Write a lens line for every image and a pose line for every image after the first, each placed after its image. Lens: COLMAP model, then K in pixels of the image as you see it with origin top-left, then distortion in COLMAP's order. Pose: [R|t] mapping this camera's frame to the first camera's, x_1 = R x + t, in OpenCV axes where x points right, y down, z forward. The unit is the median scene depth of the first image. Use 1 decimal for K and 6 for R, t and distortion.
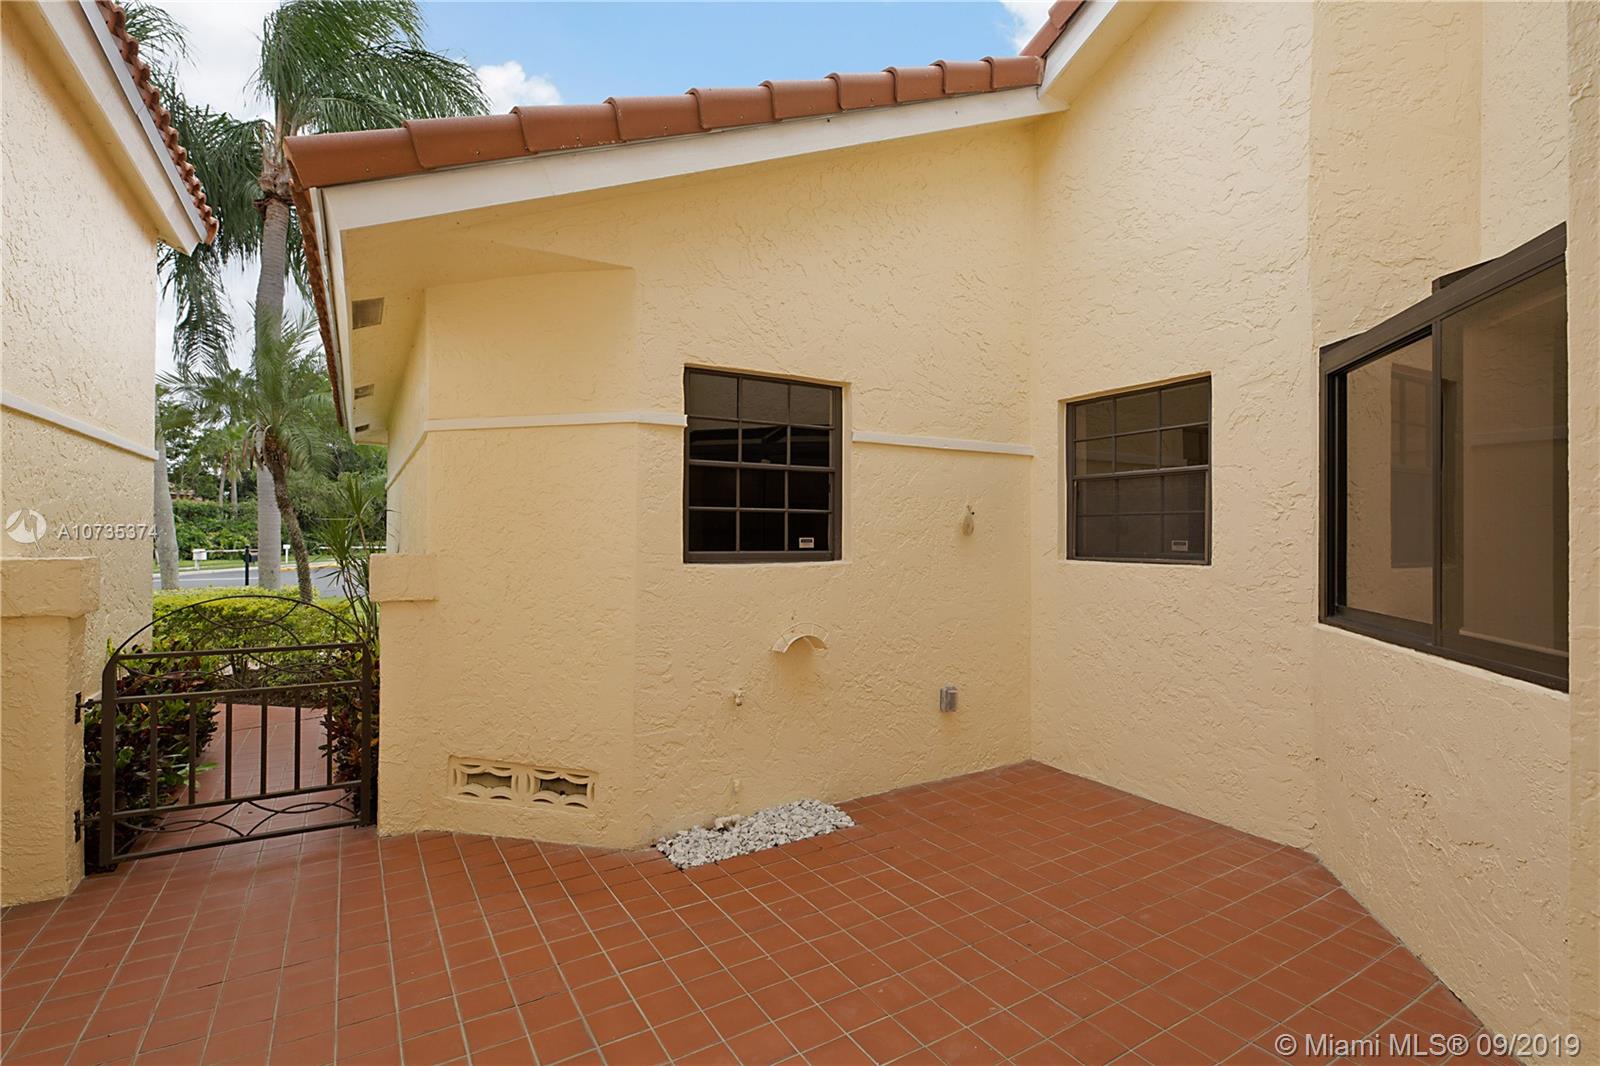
lens RADIAL K [[756.5, 0, 806.3], [0, 756.5, 534.5], [0, 0, 1]] dist [0.003524, -0.000059]
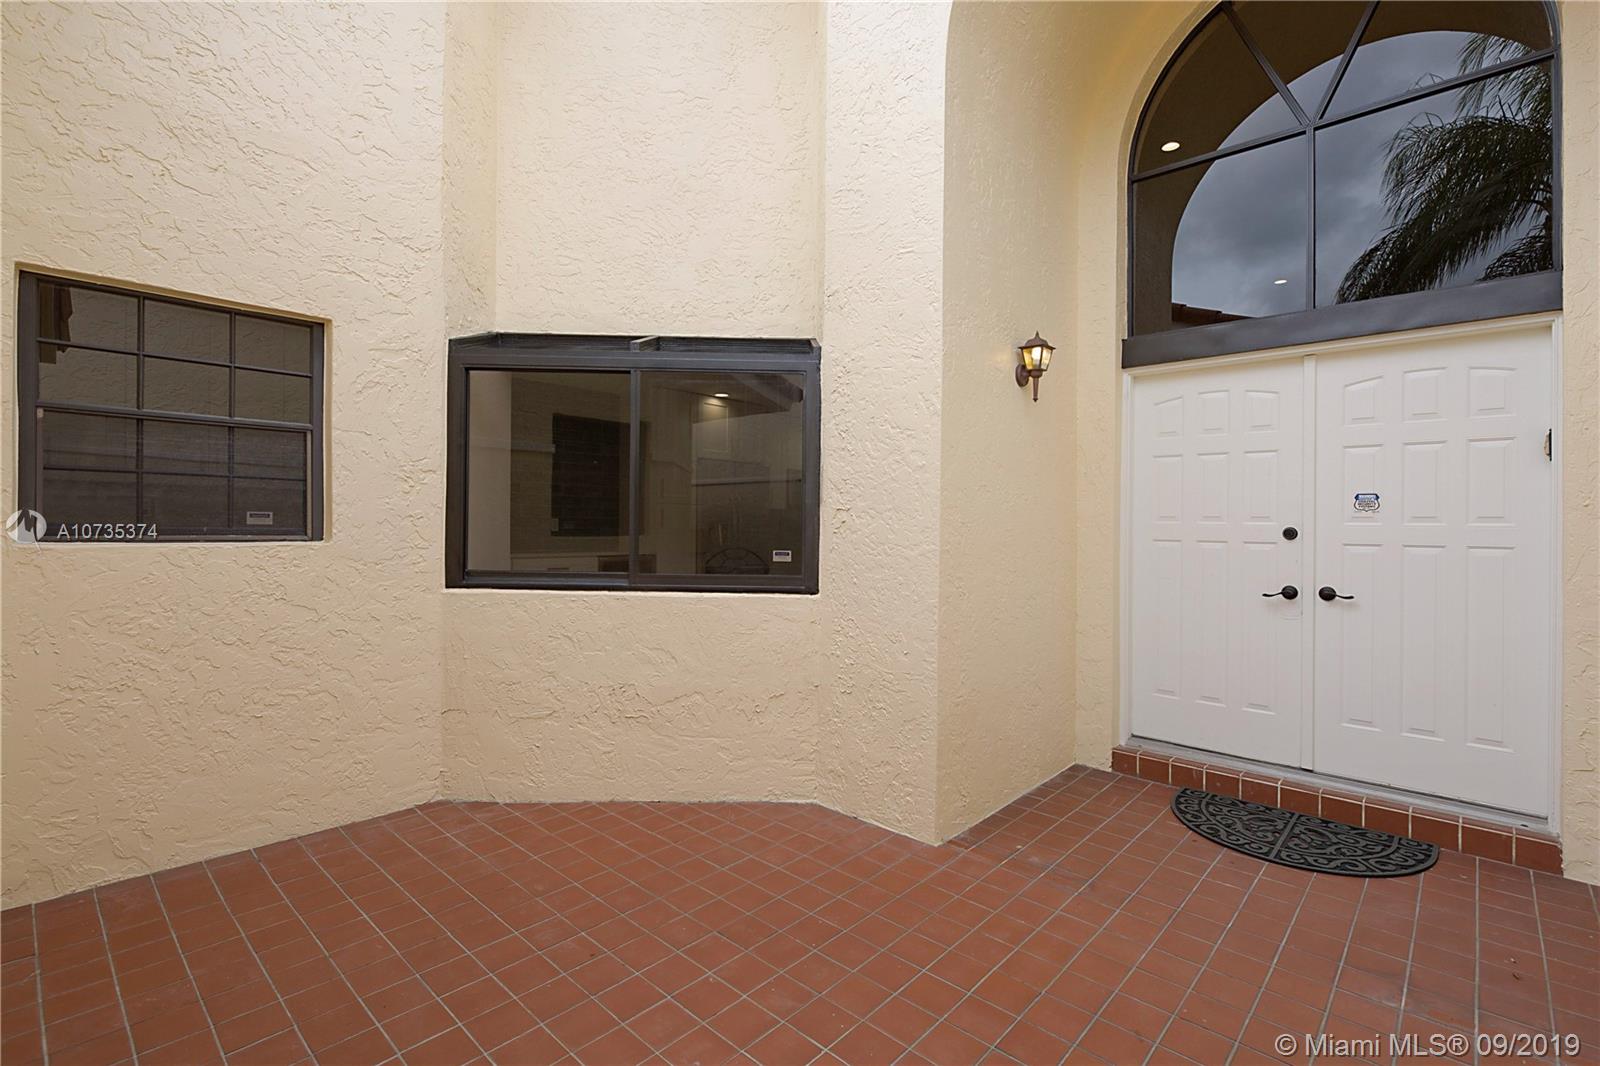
lens RADIAL K [[720.9, 0, 807.7], [0, 720.9, 528.8], [0, 0, 1]] dist [-0.004236, -0.000562]
pose [[-0.278395, -0.009541, 0.960419, -0.450825], [-0.013994, 0.999885, 0.005877, 0.015082], [-0.960365, -0.011804, -0.278497, 0.744134]]
